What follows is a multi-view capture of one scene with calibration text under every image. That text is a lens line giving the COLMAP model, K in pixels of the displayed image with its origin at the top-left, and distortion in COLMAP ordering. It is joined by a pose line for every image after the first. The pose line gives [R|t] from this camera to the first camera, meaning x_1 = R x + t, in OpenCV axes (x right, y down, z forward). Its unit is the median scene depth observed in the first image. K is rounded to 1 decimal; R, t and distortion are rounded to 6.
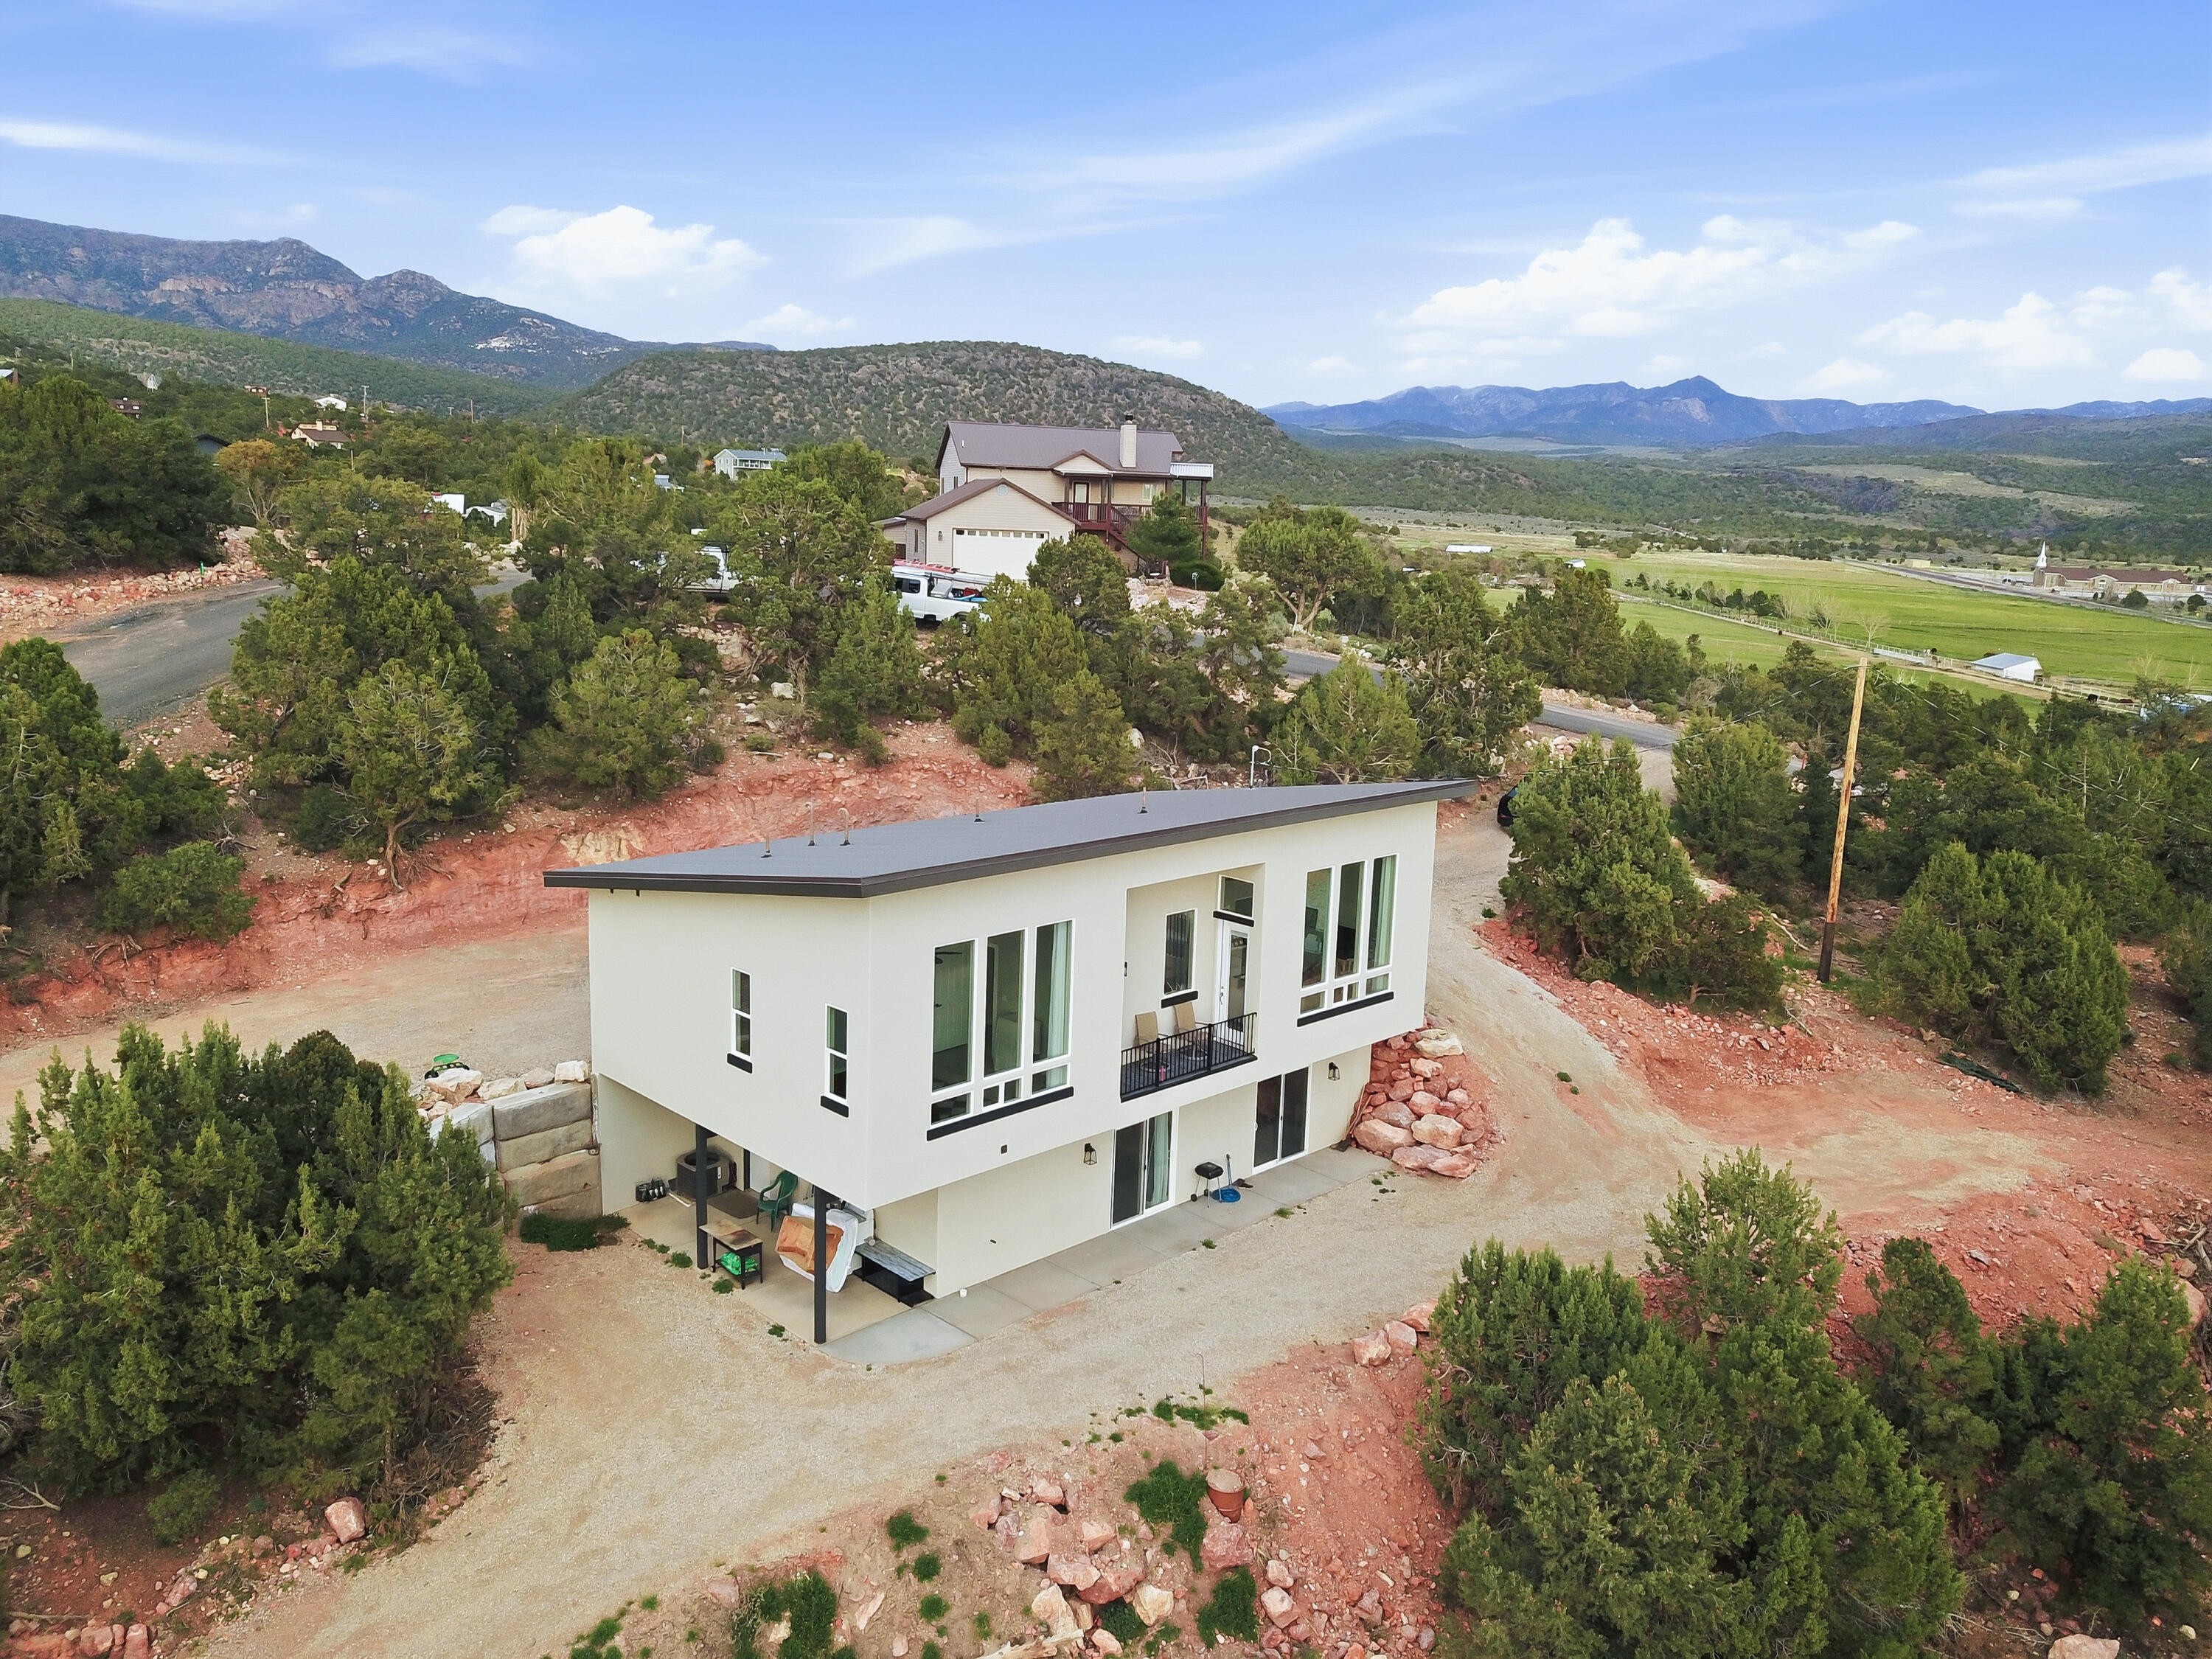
lens RADIAL K [[1648.6, 0, 1096.1], [0, 1648.6, 775.2], [0, 0, 1]] dist [0.018847, -0.004761]
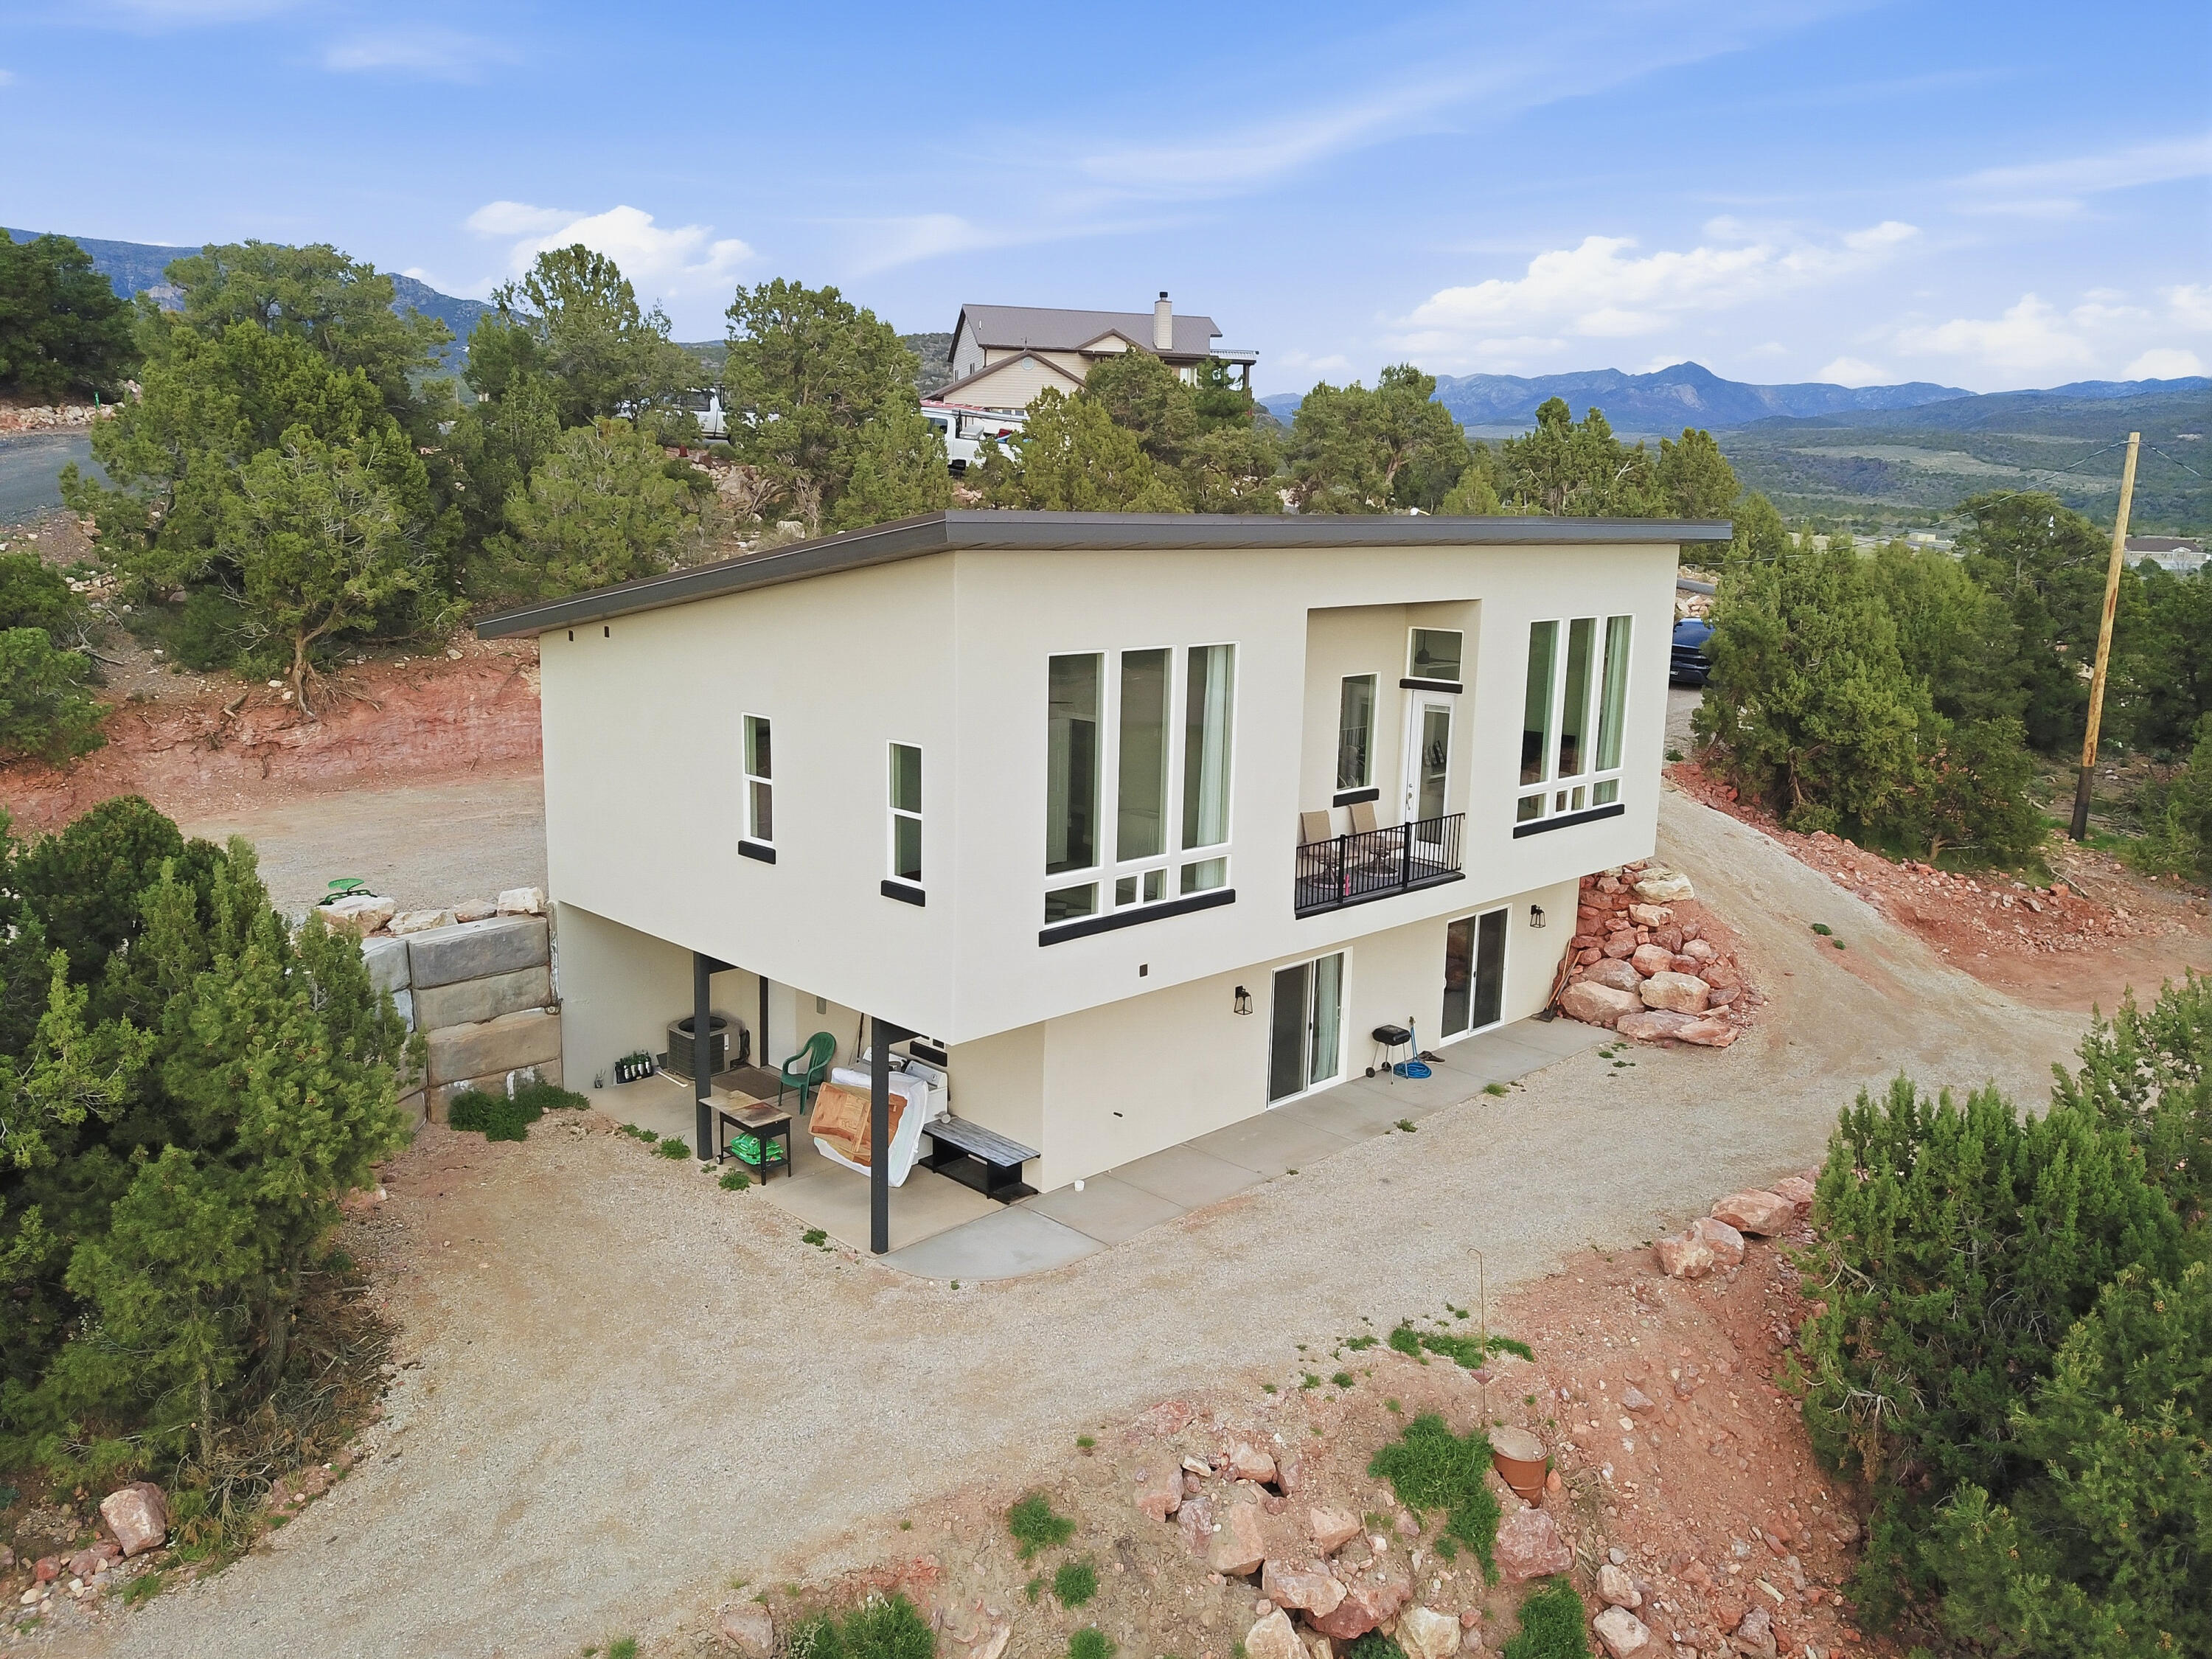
lens RADIAL K [[1660.5, 0, 1108.1], [0, 1660.5, 788.9], [0, 0, 1]] dist [0.019671, -0.009929]
pose [[0.999930, -0.008260, 0.008511, -0.072880], [0.008124, 0.999840, 0.015957, 0.134421], [-0.008642, -0.015886, 0.999836, 0.299265]]
